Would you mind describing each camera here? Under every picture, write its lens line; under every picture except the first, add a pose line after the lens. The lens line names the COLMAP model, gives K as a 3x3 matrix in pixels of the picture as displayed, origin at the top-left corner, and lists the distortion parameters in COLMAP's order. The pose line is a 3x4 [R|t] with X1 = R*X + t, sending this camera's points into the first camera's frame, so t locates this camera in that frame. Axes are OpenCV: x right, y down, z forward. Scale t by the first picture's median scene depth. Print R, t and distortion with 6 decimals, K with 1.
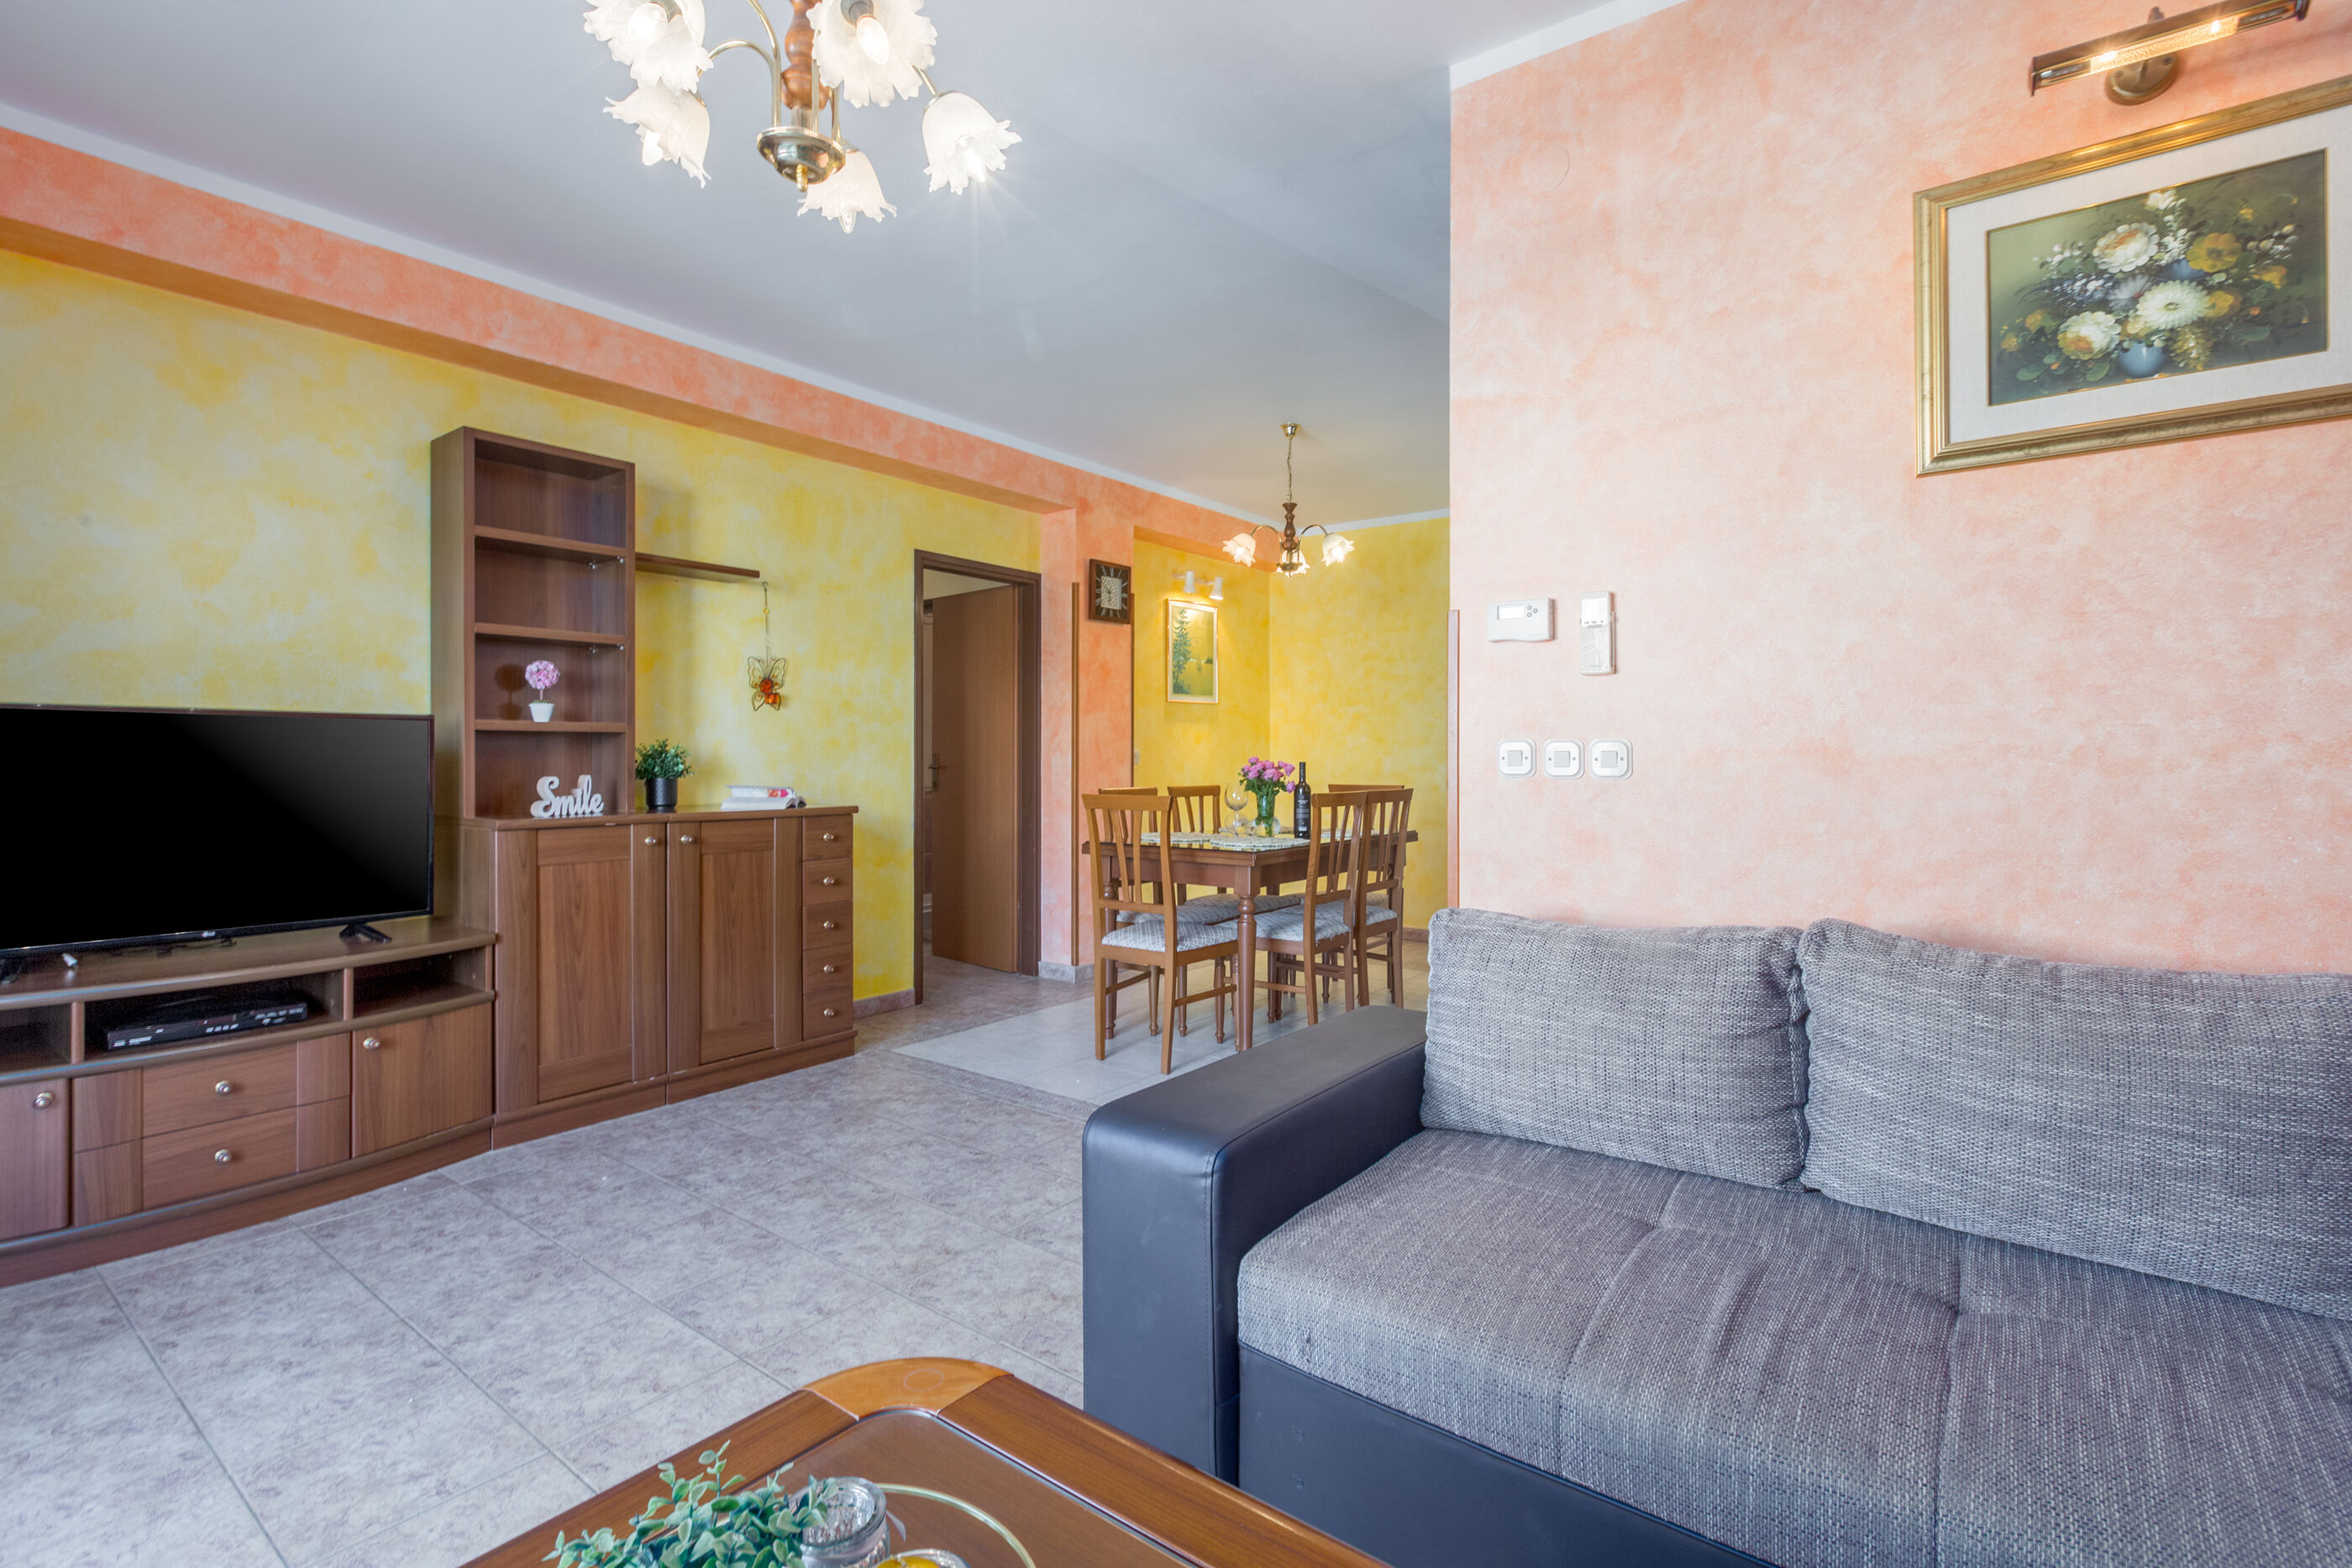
lens RADIAL K [[1069.3, 0, 1211.5], [0, 1069.3, 758.8], [0, 0, 1]] dist [0.001672, 0.000081]
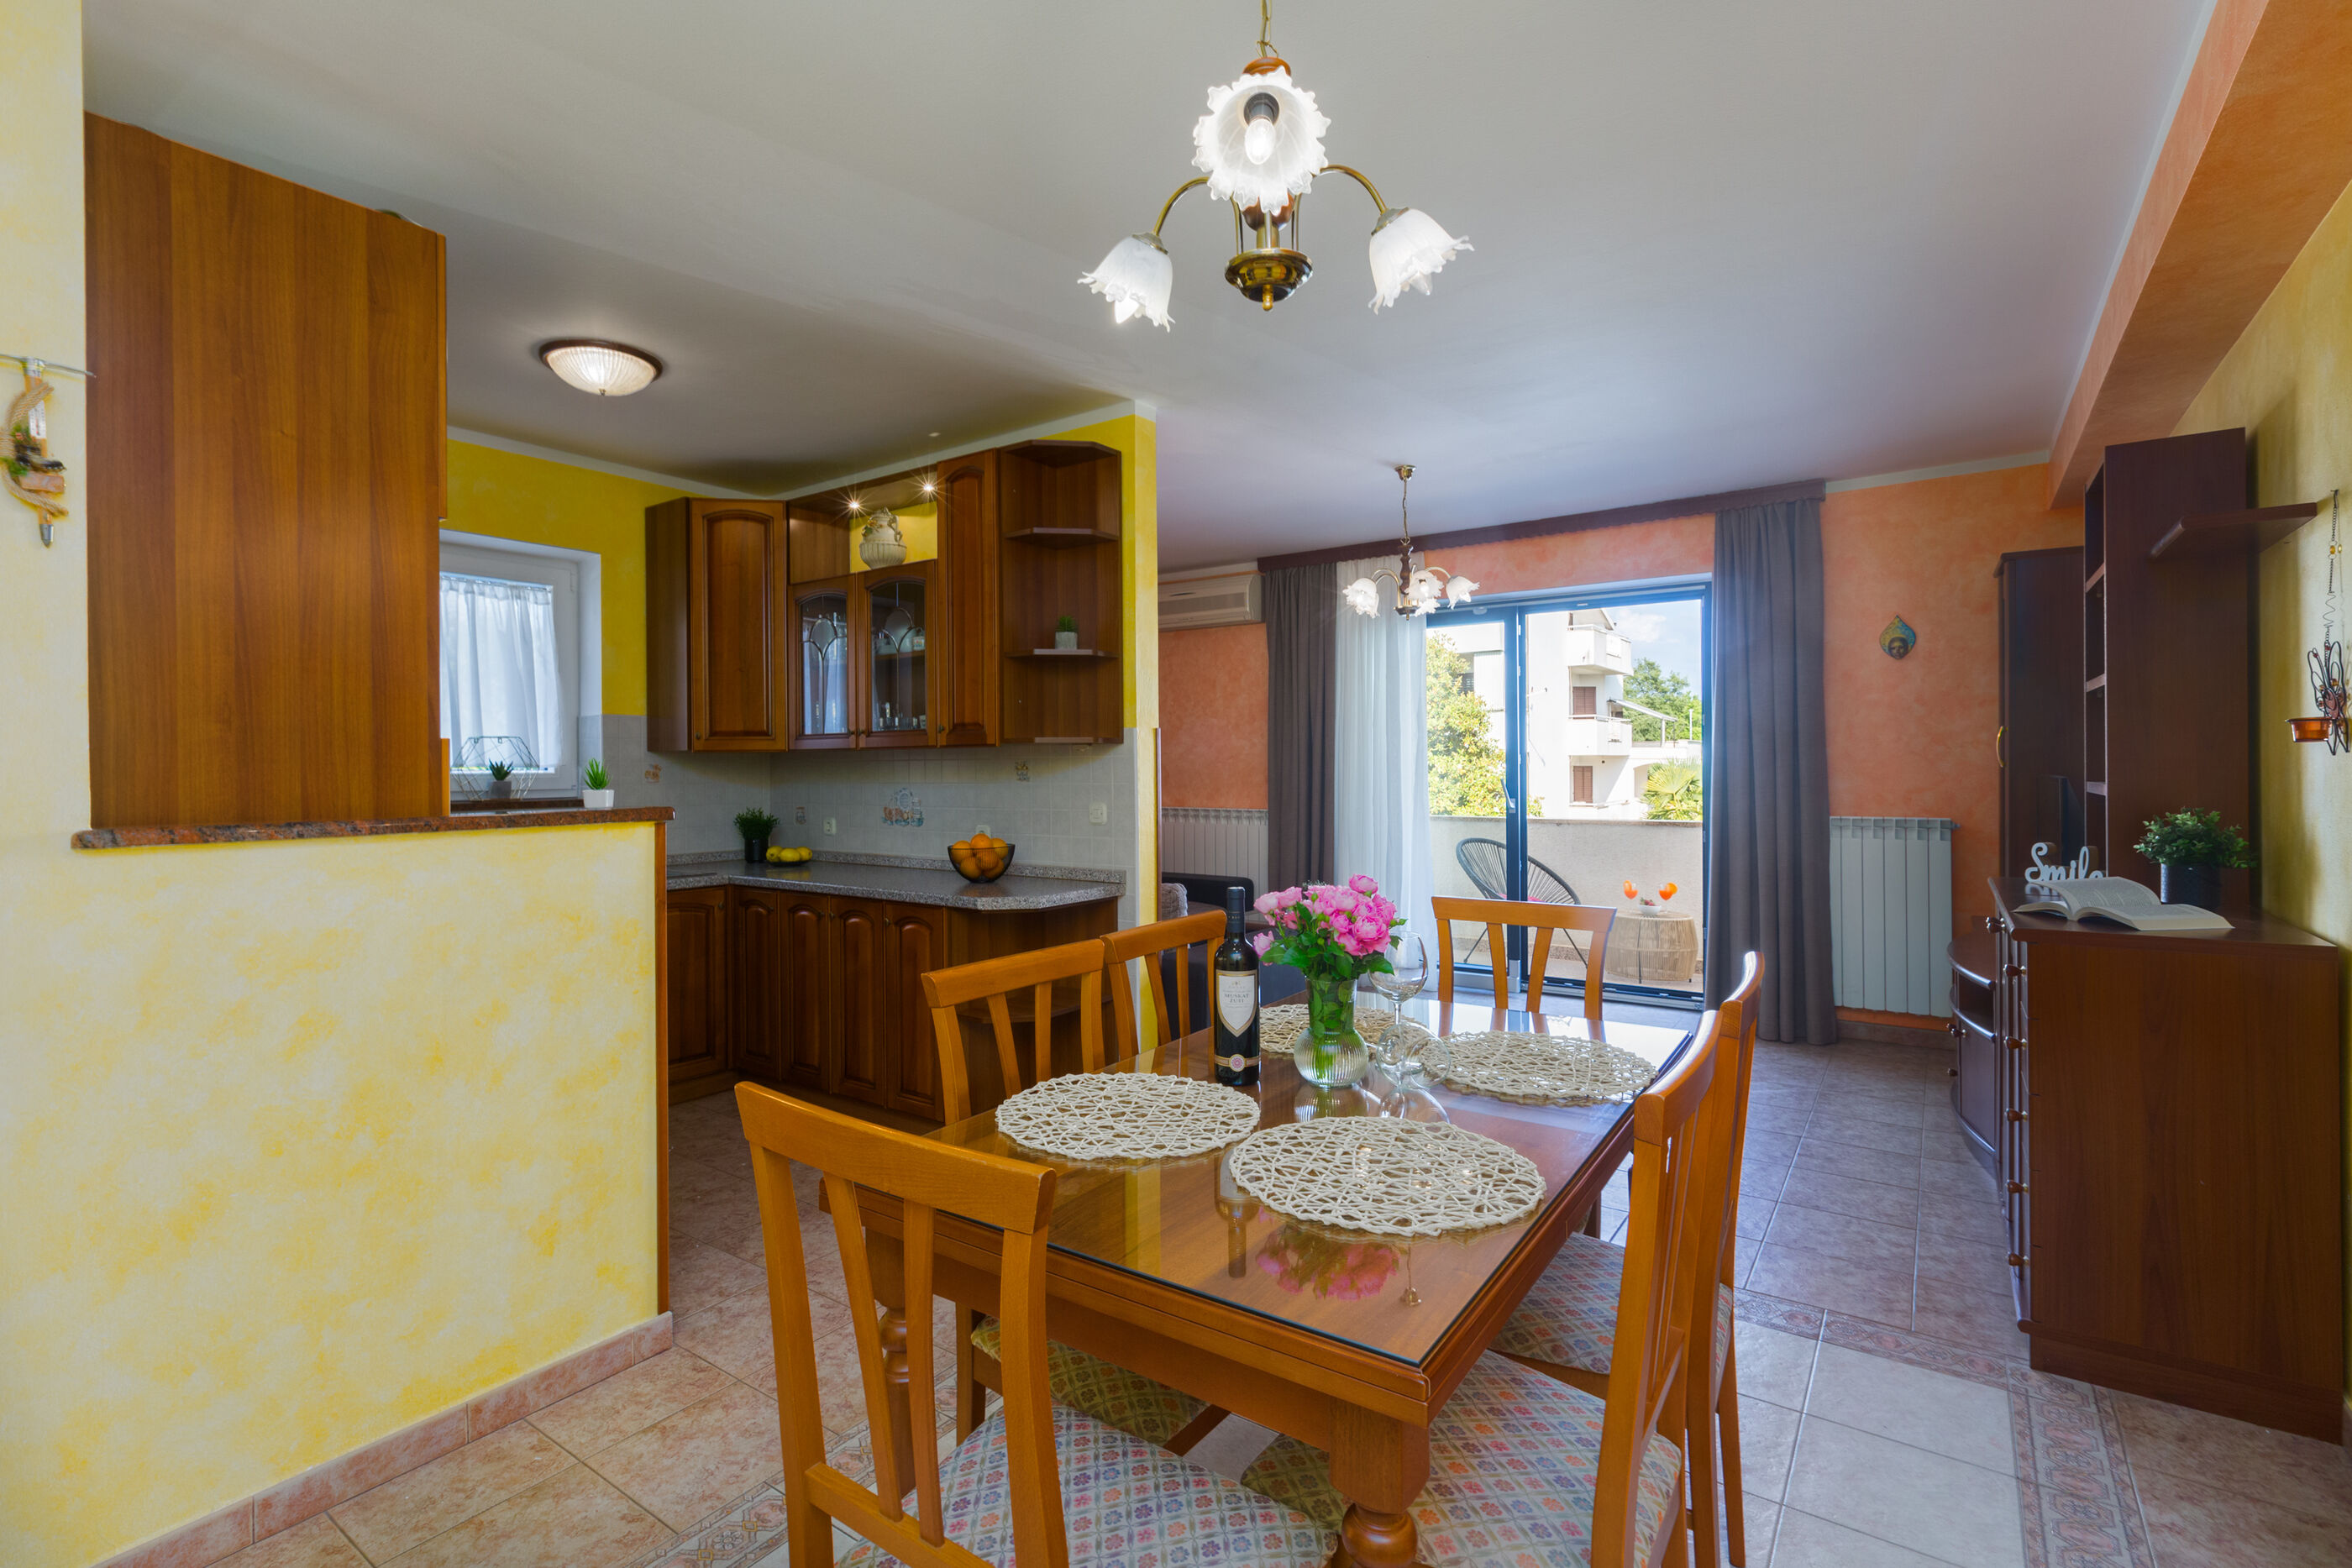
lens RADIAL K [[1081.9, 0, 1143.7], [0, 1081.9, 764.0], [0, 0, 1]] dist [-0.002105, 0.000018]
pose [[-0.999945, 0.009594, 0.004302, 0.150727], [0.009604, 0.999952, 0.002148, -0.056198], [-0.004281, 0.002189, -0.999988, 1.765886]]
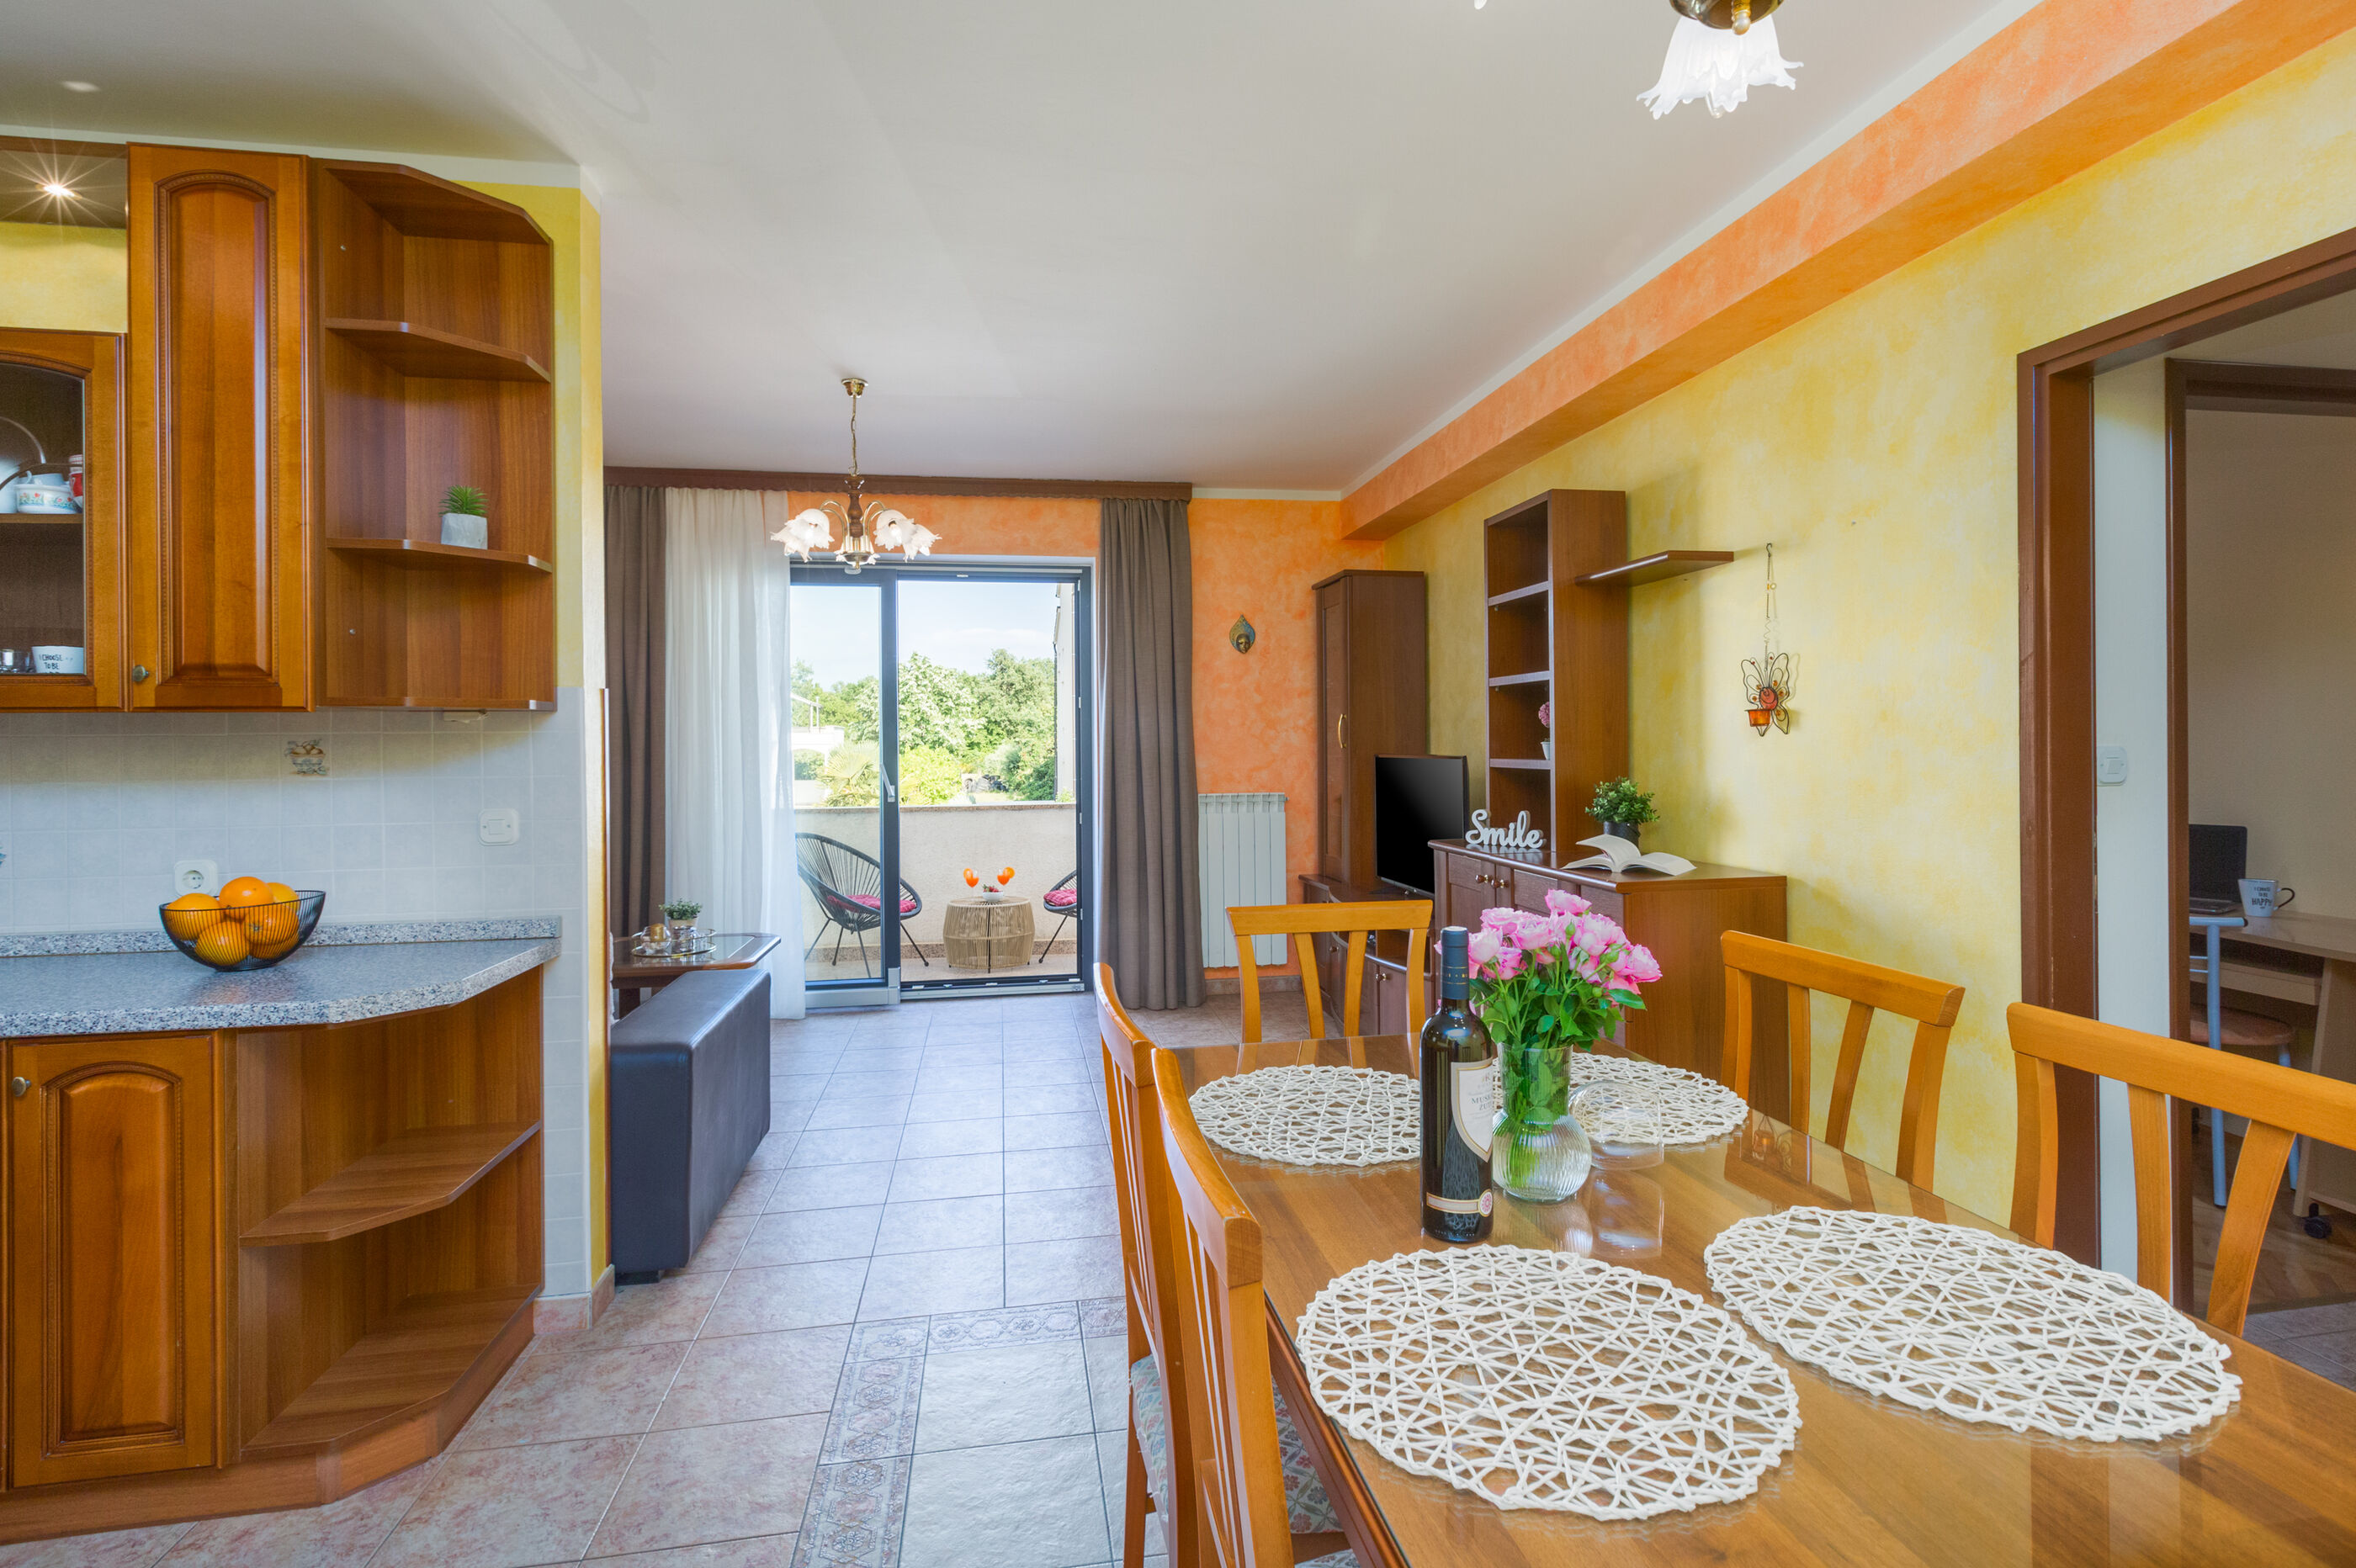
lens RADIAL K [[1111.0, 0, 1191.2], [0, 1111.0, 737.2], [0, 0, 1]] dist [0.005770, 0.000652]
pose [[-0.697624, 0.004094, -0.716452, 0.395927], [0.008115, 0.999965, -0.002187, -0.053992], [0.716418, -0.007340, -0.697633, 1.447283]]
